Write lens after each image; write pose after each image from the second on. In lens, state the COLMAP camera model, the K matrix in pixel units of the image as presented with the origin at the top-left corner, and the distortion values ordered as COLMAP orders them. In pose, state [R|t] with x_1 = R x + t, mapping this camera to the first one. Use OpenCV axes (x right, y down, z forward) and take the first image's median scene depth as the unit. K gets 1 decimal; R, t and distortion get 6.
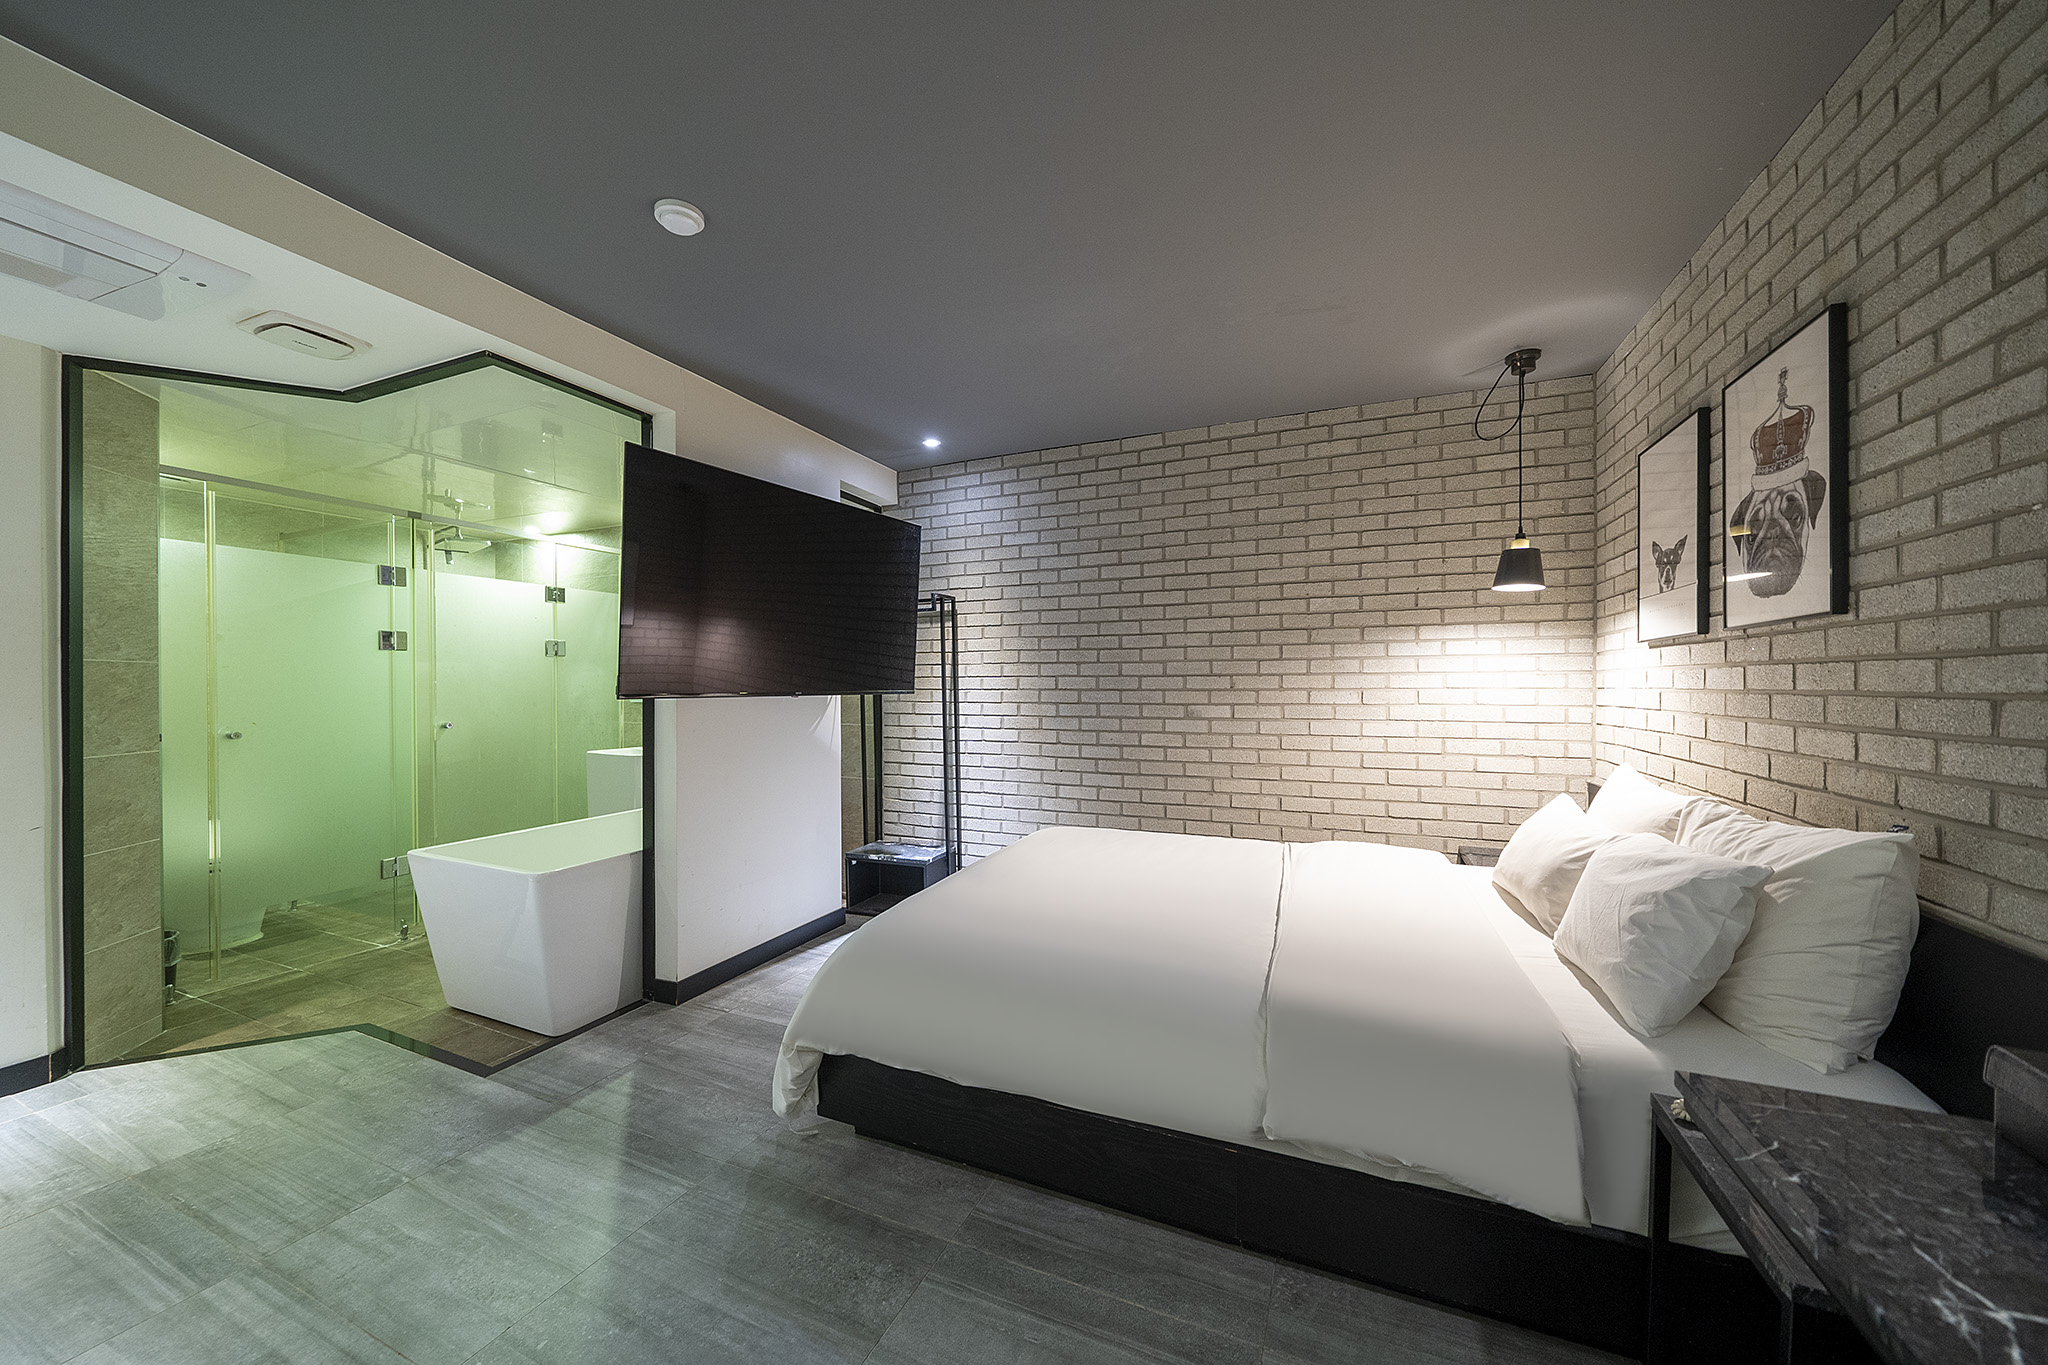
lens RADIAL K [[723.8, 0, 1031.0], [0, 723.8, 685.9], [0, 0, 1]] dist [-0.004241, 0.000104]
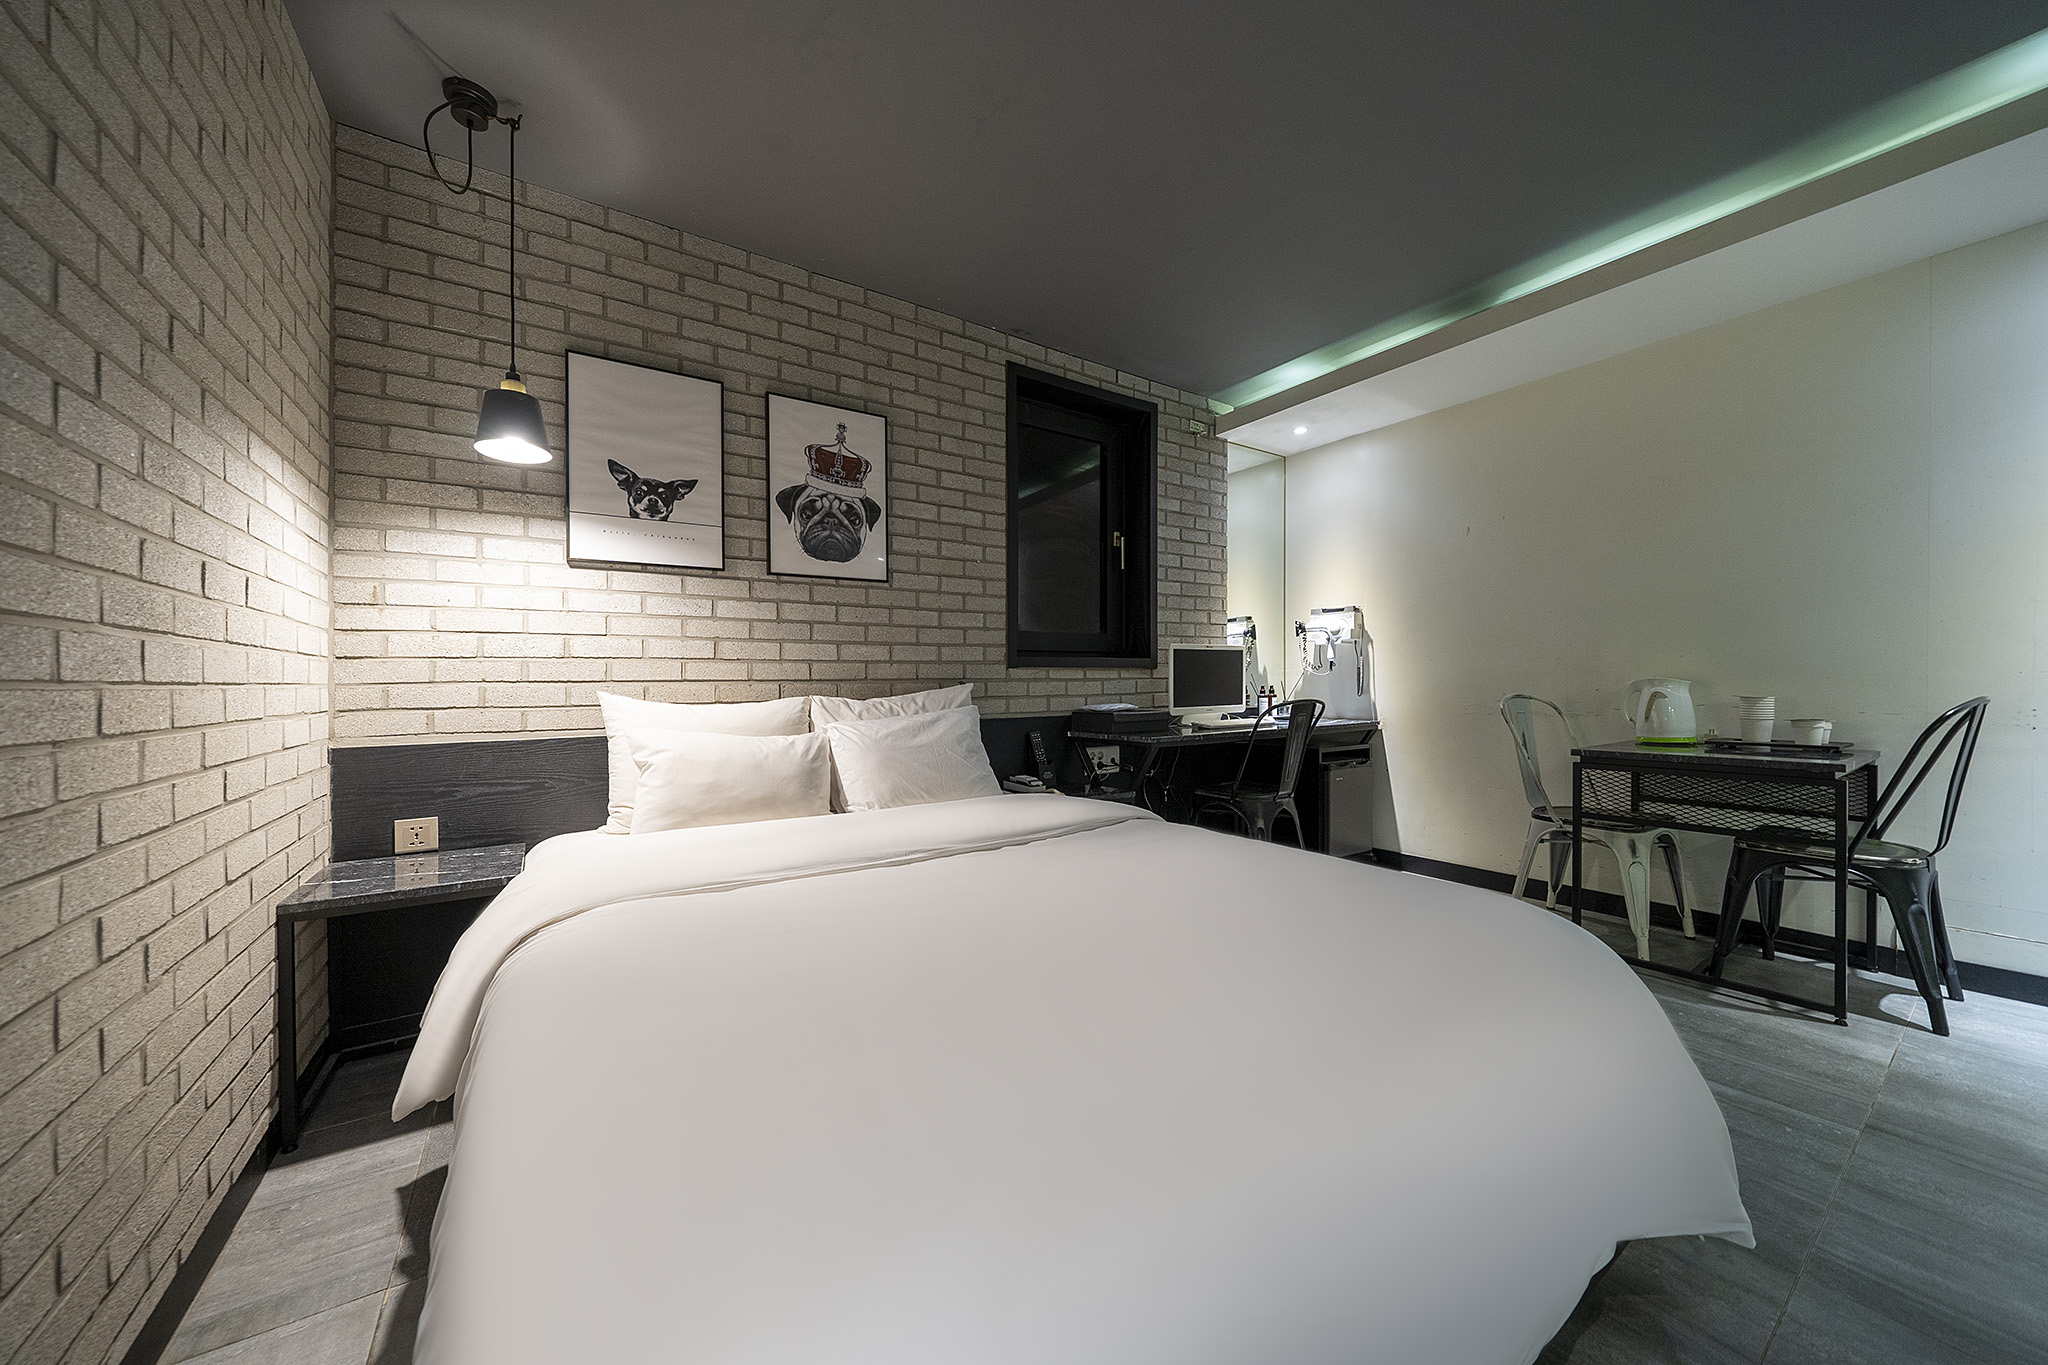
lens RADIAL K [[712.1, 0, 1024.0], [0, 712.1, 682.5], [0, 0, 1]] dist [-0.000459, 0.000032]
pose [[-0.844928, 0.005952, 0.534847, -0.084445], [0.010905, 0.999922, 0.006099, 0.073785], [-0.534769, 0.010986, -0.844927, 1.138999]]
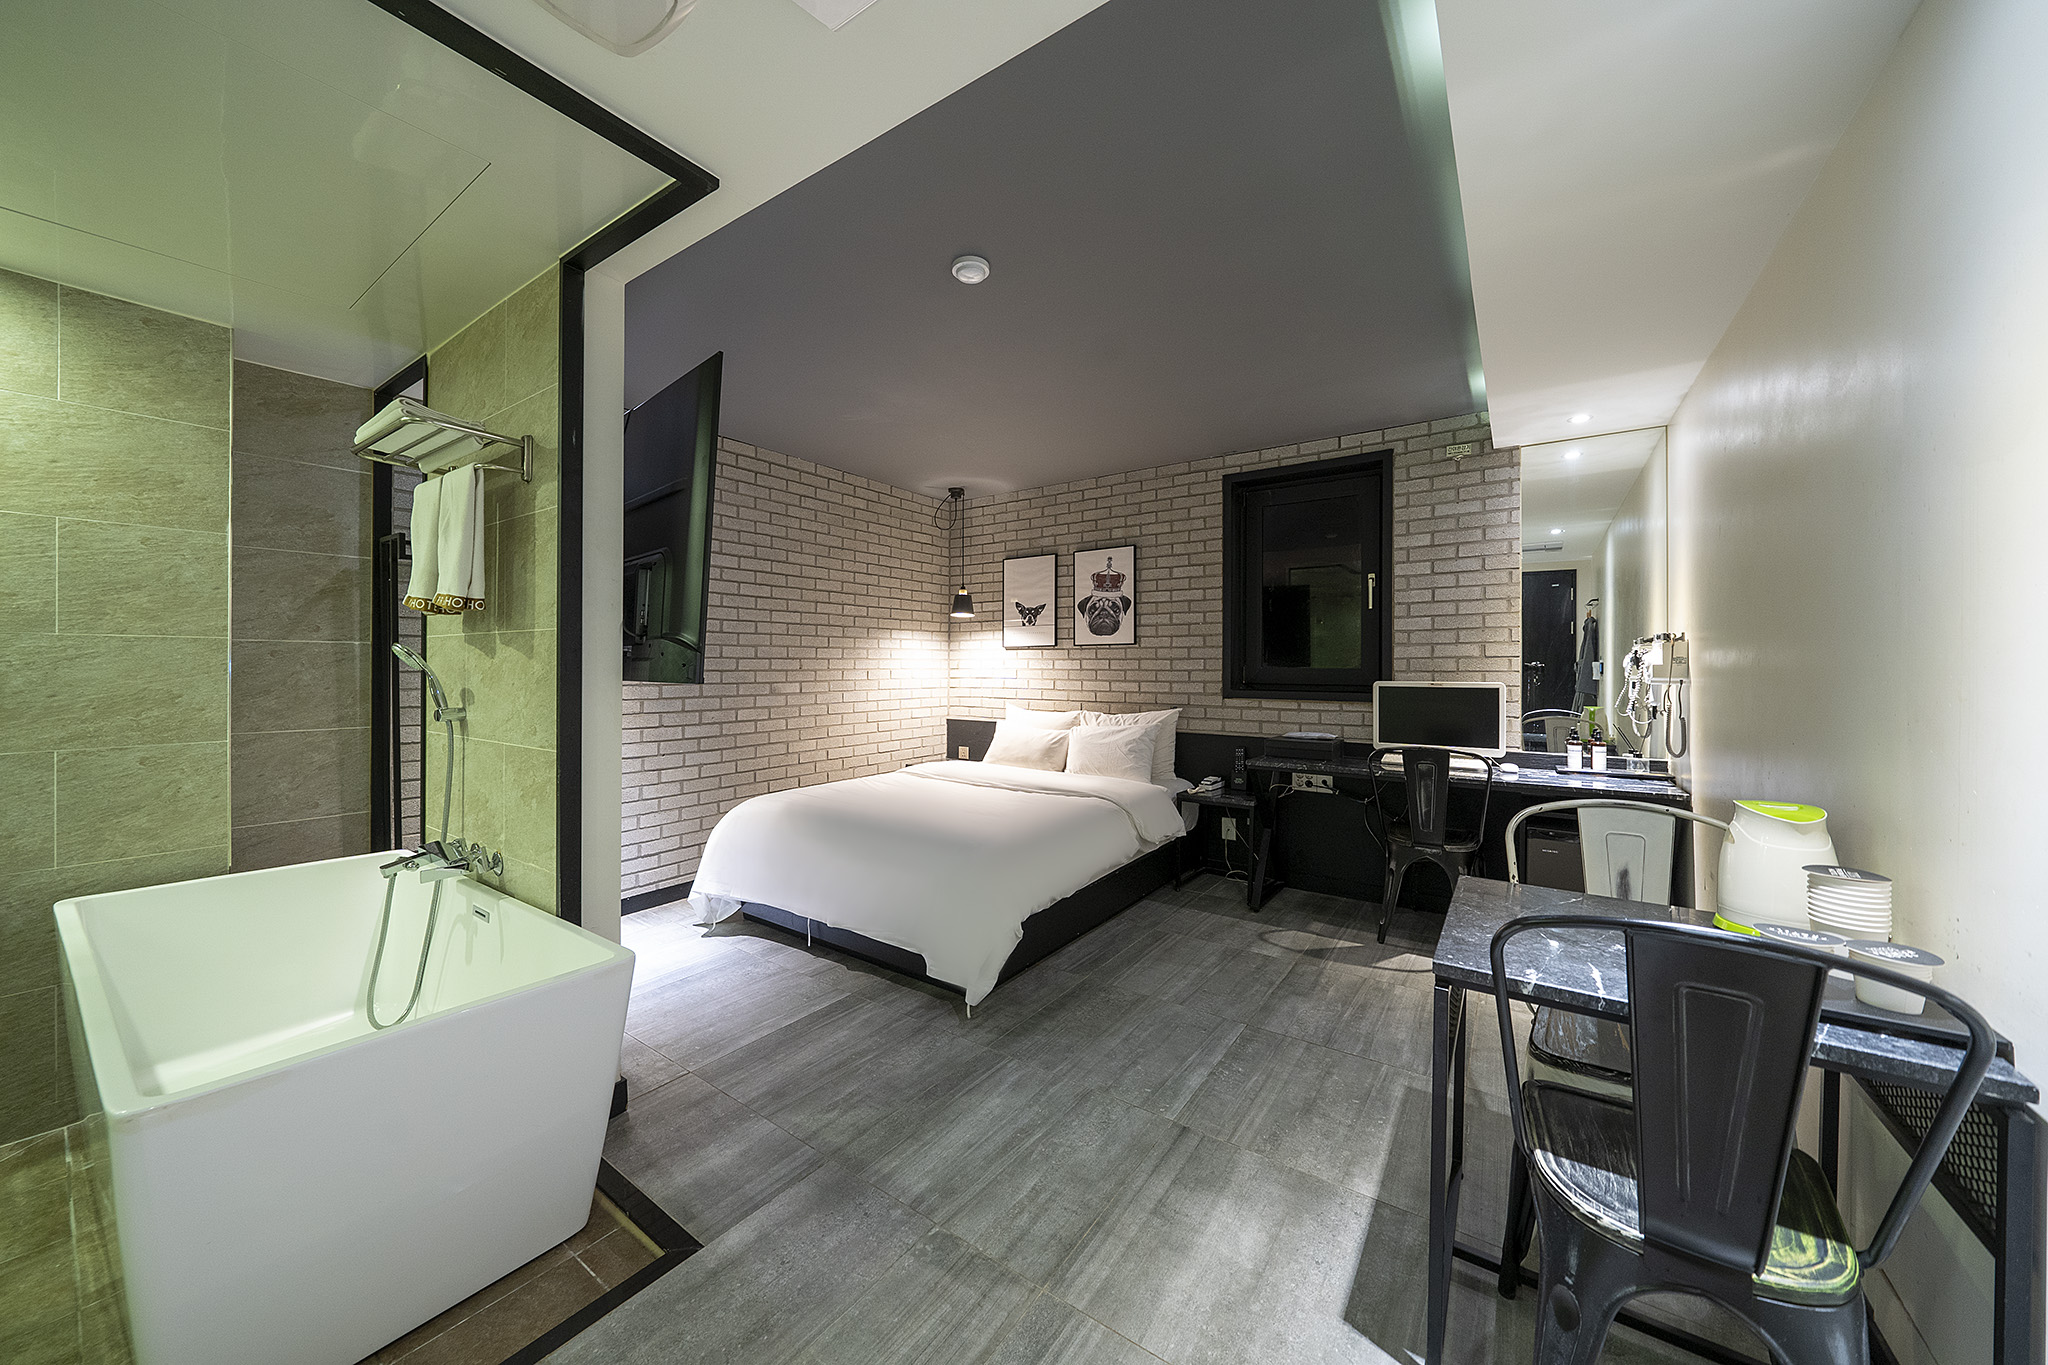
lens RADIAL K [[714.5, 0, 1024.5], [0, 714.5, 664.7], [0, 0, 1]] dist [-0.000399, -0.000031]
pose [[0.201264, 0.004256, 0.979528, -0.957708], [-0.001059, 0.999991, -0.004127, 0.000576], [-0.979536, -0.000207, 0.201267, 0.404327]]
